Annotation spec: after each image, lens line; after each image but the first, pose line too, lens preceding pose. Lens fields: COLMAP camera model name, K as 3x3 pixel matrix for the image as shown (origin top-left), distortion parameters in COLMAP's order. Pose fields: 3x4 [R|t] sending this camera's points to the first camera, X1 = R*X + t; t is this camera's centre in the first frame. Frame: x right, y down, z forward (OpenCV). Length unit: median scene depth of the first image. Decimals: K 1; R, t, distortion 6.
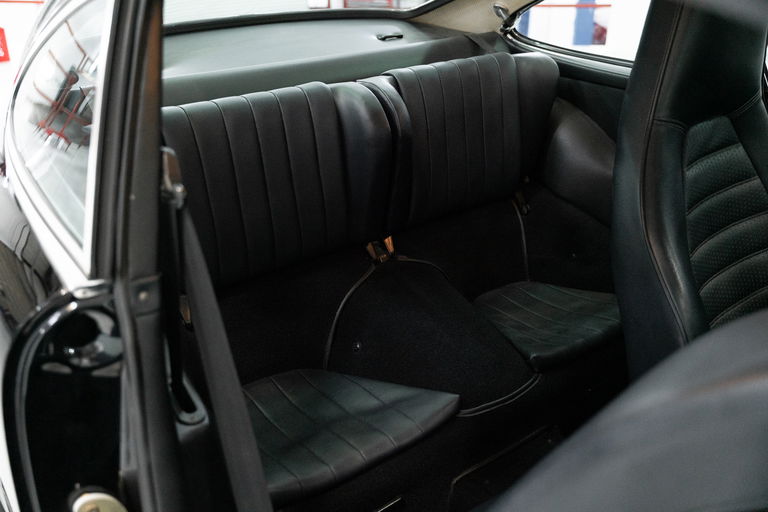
lens RADIAL K [[771.5, 0, 384.0], [0, 771.5, 256.0], [0, 0, 1]] dist [0.001606, 0.005374]
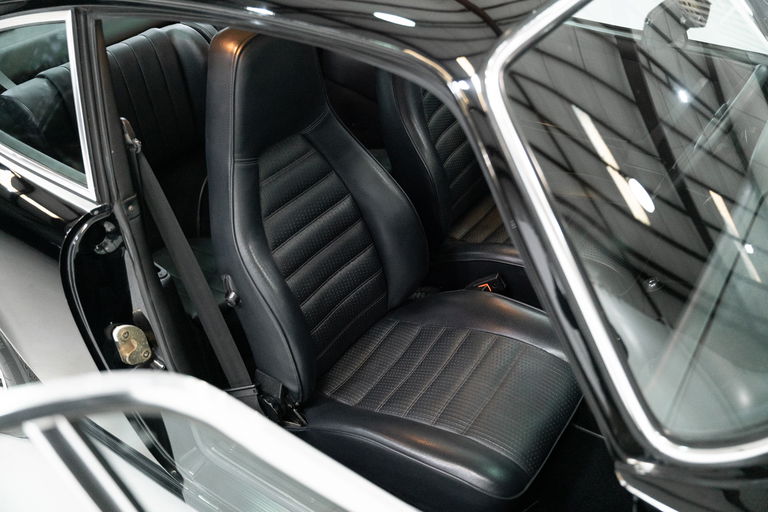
lens RADIAL K [[771.5, 0, 384.0], [0, 771.5, 256.0], [0, 0, 1]] dist [0.001606, 0.005374]
pose [[0.943227, -0.175824, 0.281796, -0.272392], [0.117148, 0.969983, 0.213096, -0.137692], [-0.310805, -0.167986, 0.935511, -0.753220]]
